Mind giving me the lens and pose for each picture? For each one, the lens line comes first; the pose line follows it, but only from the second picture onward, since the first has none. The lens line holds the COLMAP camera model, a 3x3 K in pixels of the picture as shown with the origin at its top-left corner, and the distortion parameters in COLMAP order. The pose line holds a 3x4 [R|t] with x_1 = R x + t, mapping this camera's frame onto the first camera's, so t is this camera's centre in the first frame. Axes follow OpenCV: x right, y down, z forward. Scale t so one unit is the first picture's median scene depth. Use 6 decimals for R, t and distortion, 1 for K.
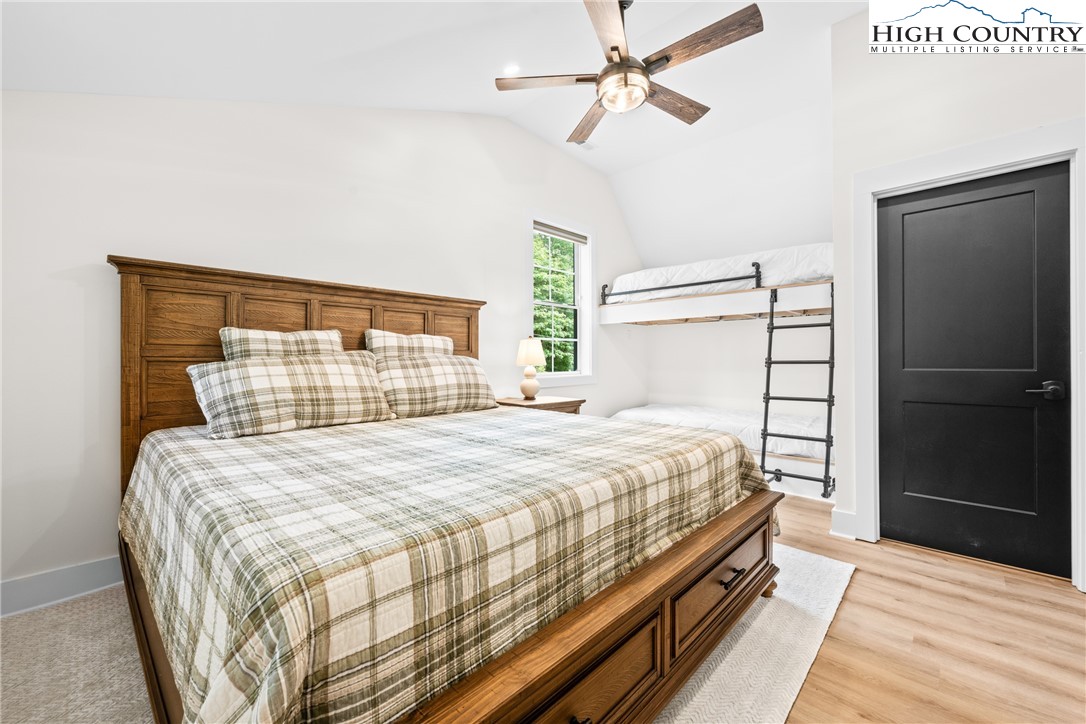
lens RADIAL K [[434.6, 0, 547.8], [0, 434.6, 359.7], [0, 0, 1]] dist [-0.002185, -0.000174]
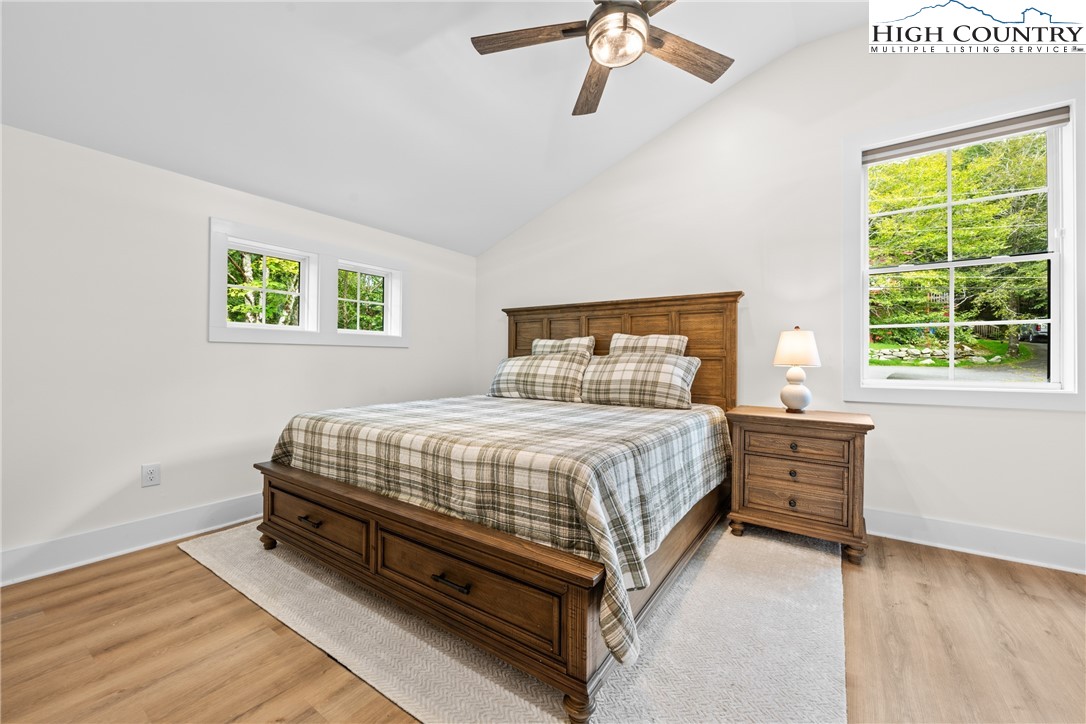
lens RADIAL K [[434.6, 0, 547.8], [0, 434.6, 359.7], [0, 0, 1]] dist [-0.002185, -0.000174]
pose [[0.158138, 0.003773, -0.987410, 0.905777], [-0.007873, 0.999966, 0.002560, 0.004676], [0.987386, 0.007369, 0.158162, 0.679926]]
